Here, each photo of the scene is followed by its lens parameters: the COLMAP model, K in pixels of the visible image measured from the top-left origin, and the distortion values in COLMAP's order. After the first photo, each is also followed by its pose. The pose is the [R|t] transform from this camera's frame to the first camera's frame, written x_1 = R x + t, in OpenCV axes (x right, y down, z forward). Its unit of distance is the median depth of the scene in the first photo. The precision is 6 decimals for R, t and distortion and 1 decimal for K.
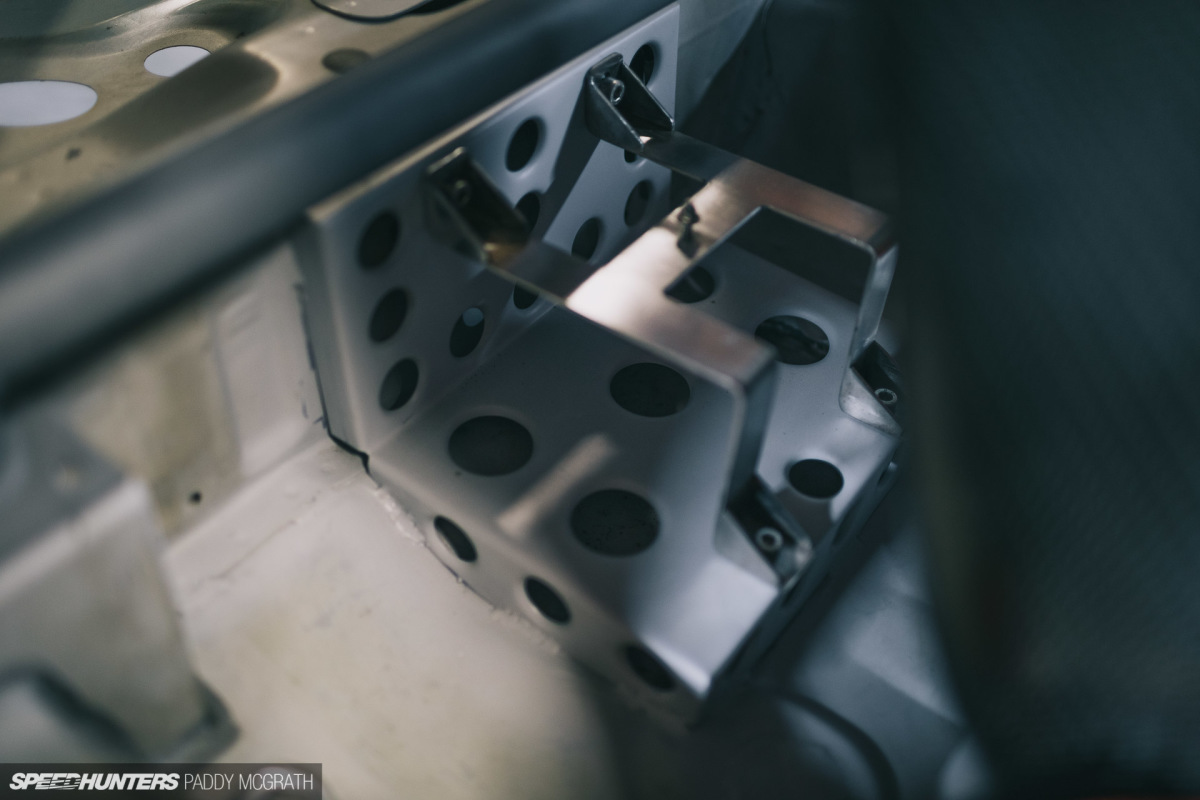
lens RADIAL K [[1217.2, 0, 600.0], [0, 1217.2, 400.0], [0, 0, 1]] dist [-0.018464, -0.007687]
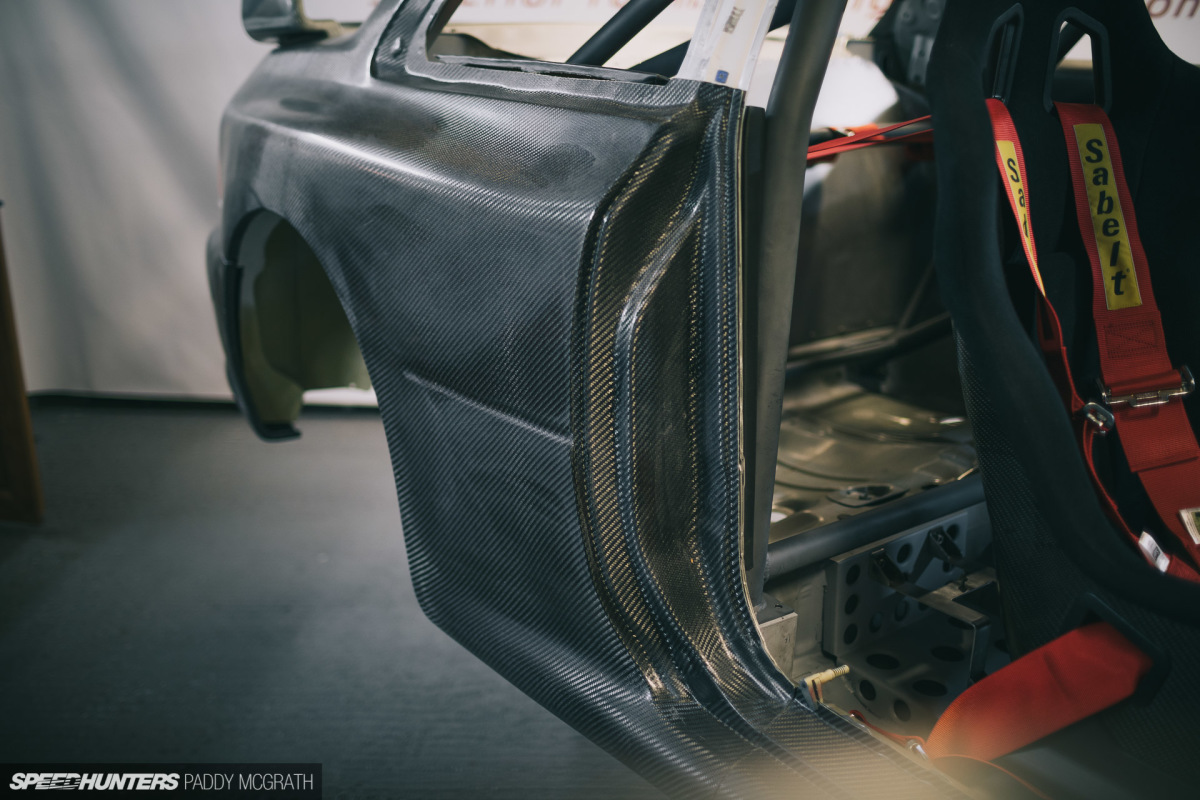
lens RADIAL K [[1217.2, 0, 600.0], [0, 1217.2, 400.0], [0, 0, 1]] dist [-0.018464, -0.007687]
pose [[0.957798, 0.054350, -0.282258, 0.036704], [-0.166387, 0.905554, -0.390240, 0.674457], [0.234390, 0.420735, 0.876381, -1.743752]]
